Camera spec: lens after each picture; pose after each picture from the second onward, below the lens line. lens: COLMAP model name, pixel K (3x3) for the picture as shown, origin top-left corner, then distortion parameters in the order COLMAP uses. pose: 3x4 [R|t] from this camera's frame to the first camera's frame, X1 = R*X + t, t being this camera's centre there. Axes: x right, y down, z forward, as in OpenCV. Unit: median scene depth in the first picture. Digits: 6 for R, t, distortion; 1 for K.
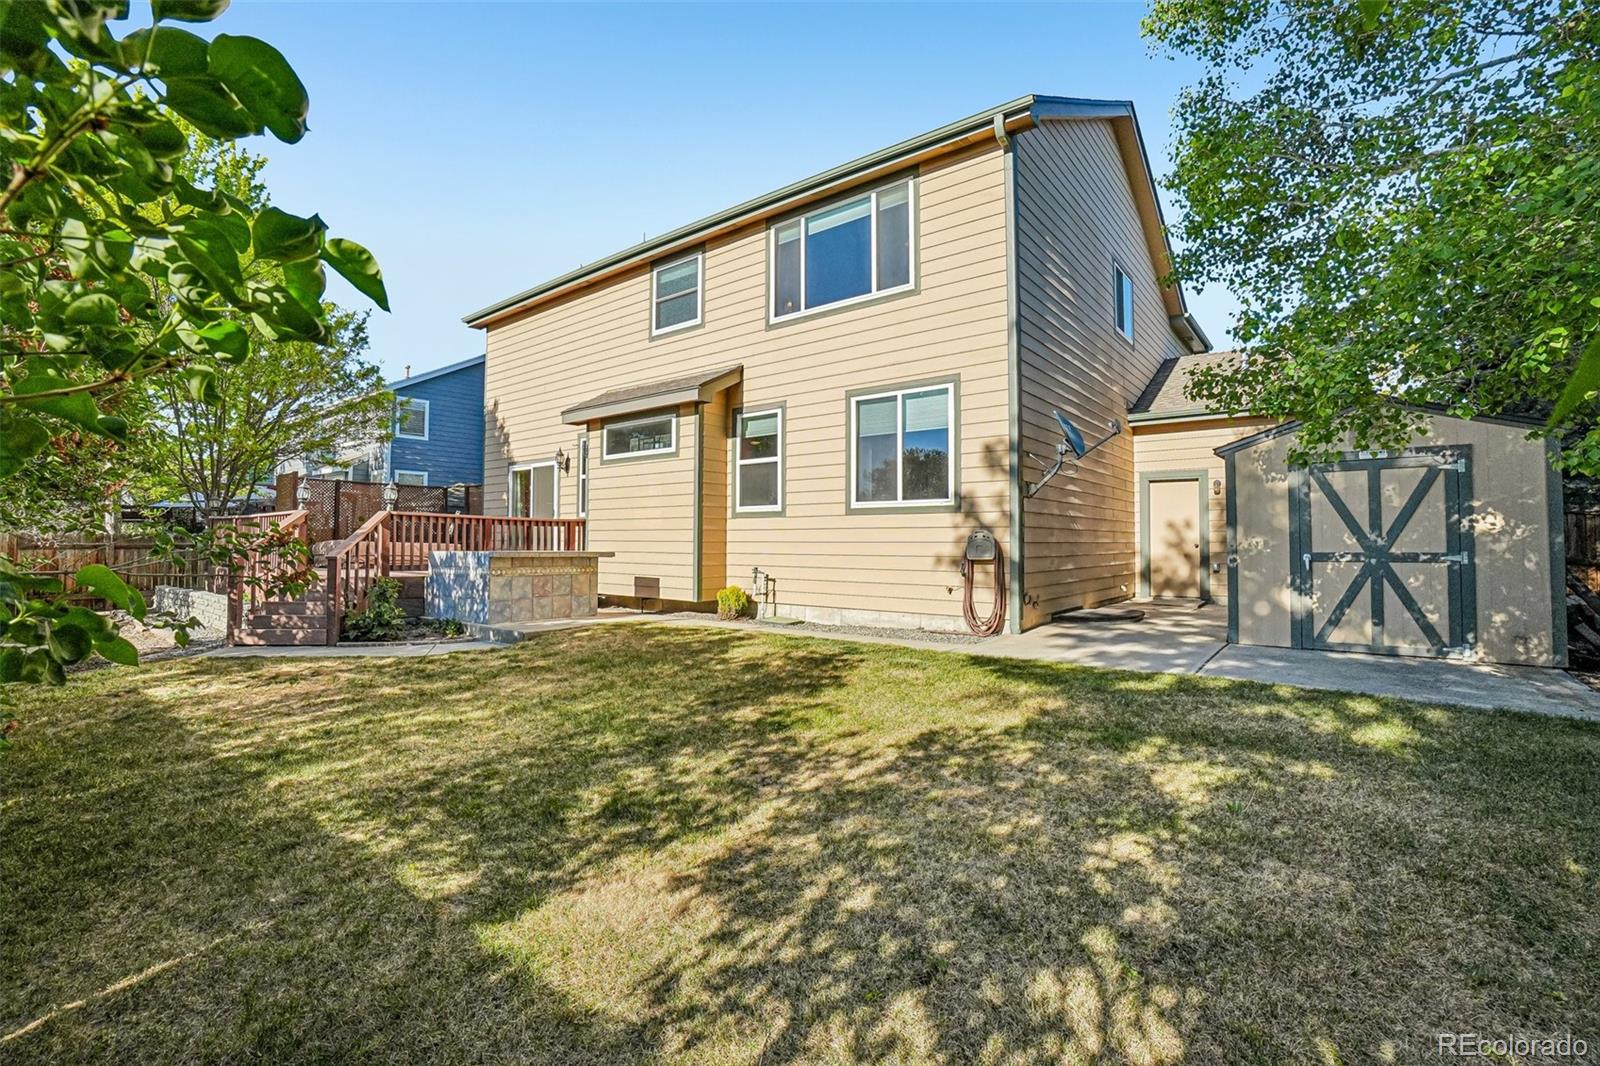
lens RADIAL K [[781.1, 0, 795.9], [0, 781.1, 513.3], [0, 0, 1]] dist [-0.001815, -0.000298]
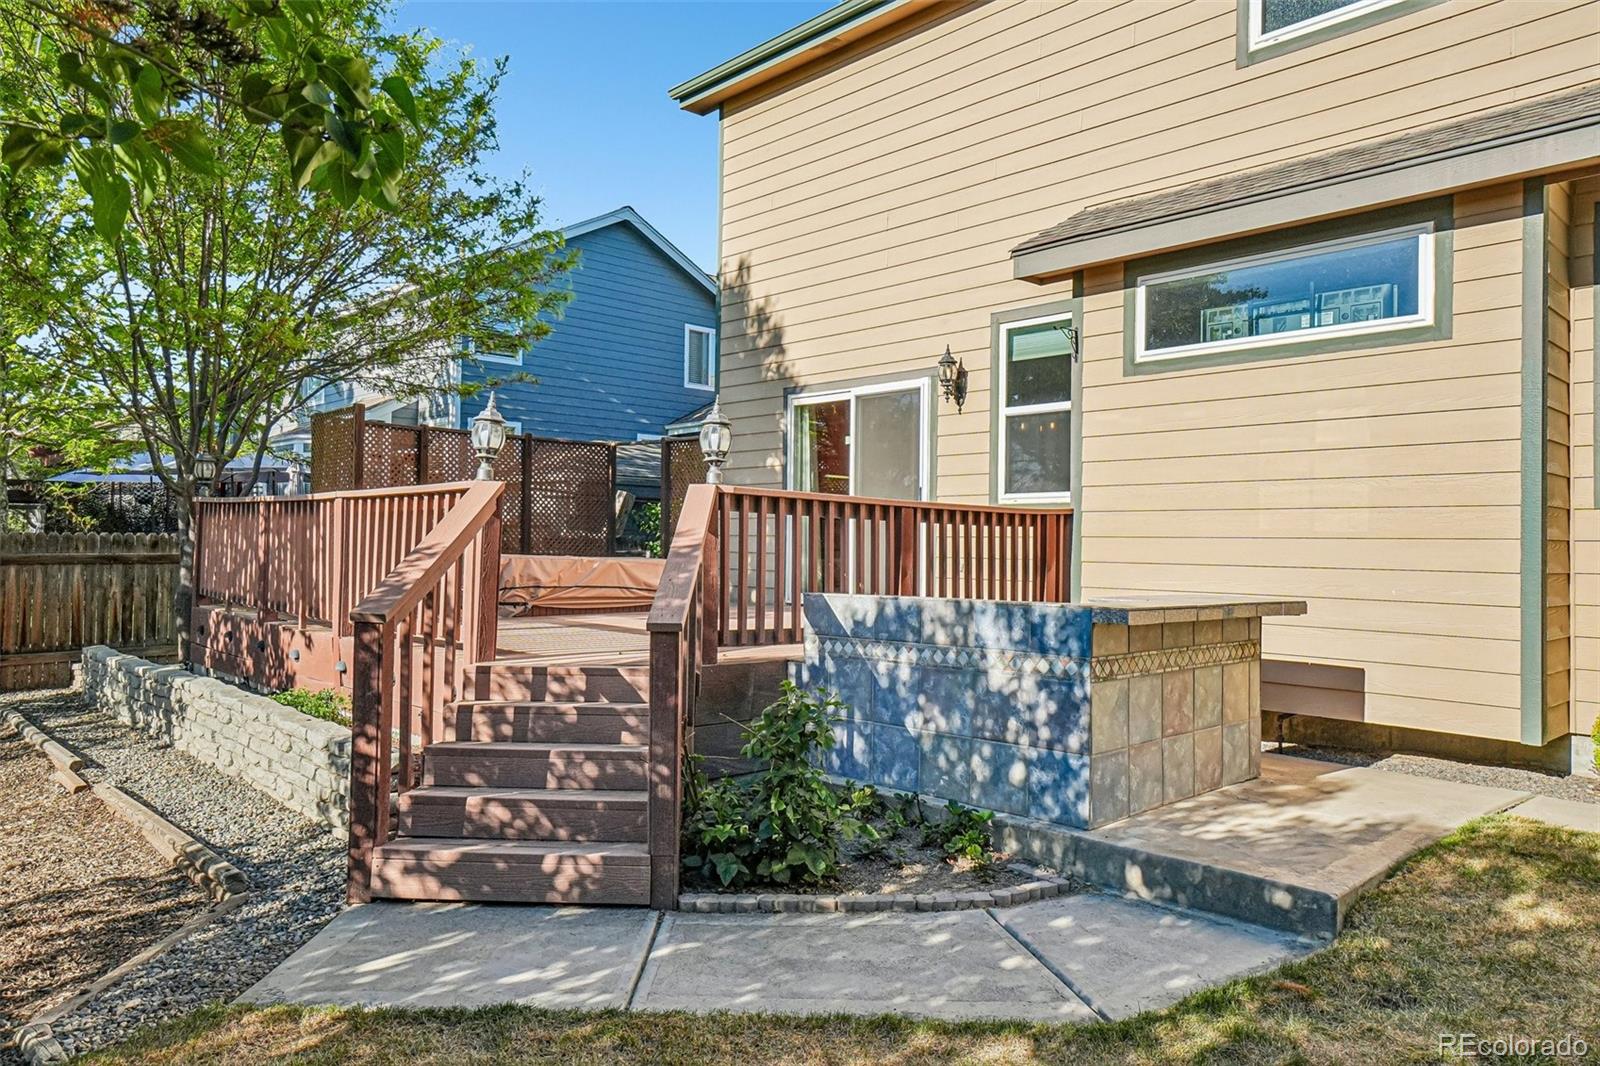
lens RADIAL K [[1090.0, 0, 800.0], [0, 1090.0, 533.0], [0, 0, 1]] dist [0.010998, 0.003849]
pose [[0.996200, 0.008323, -0.086699, -0.369173], [-0.005748, 0.999536, 0.029911, 0.003631], [0.086908, -0.029299, 0.995785, 0.420540]]
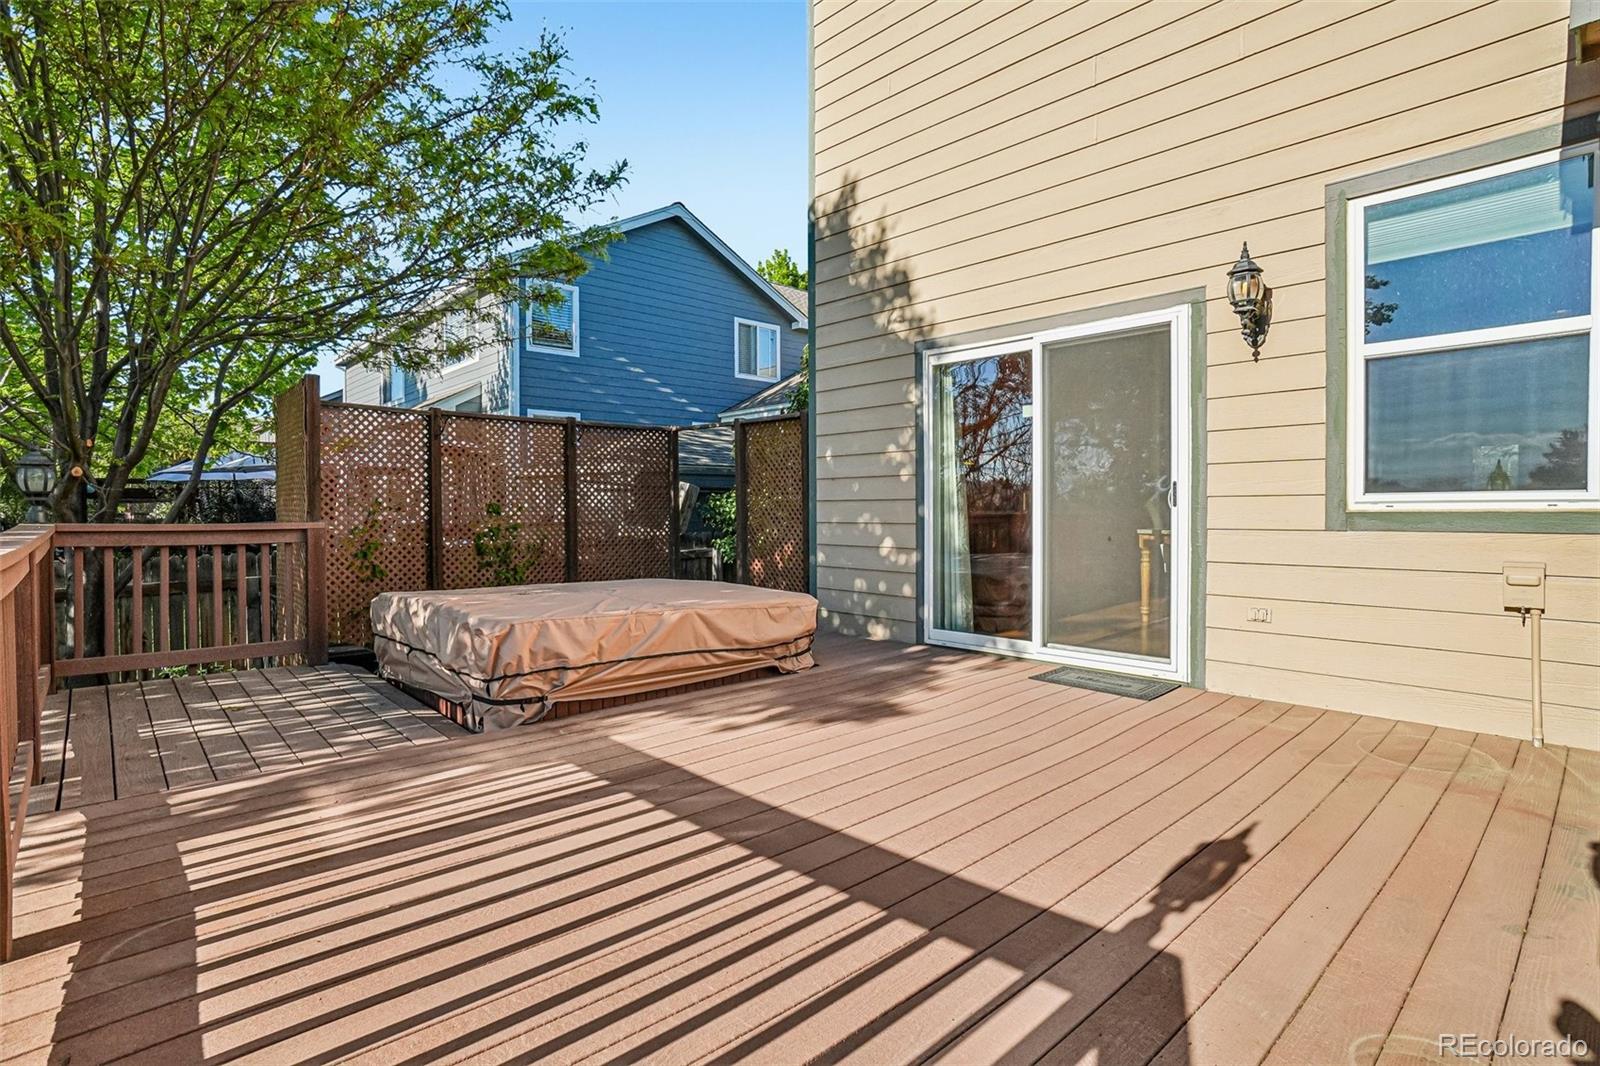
lens RADIAL K [[767.3, 0, 800.0], [0, 767.3, 533.0], [0, 0, 1]] dist [-0.000314, -0.000388]
pose [[0.996308, -0.005185, -0.085693, -0.478799], [0.011946, 0.996837, 0.078570, -0.011199], [0.085014, -0.079304, 0.993219, 0.810076]]
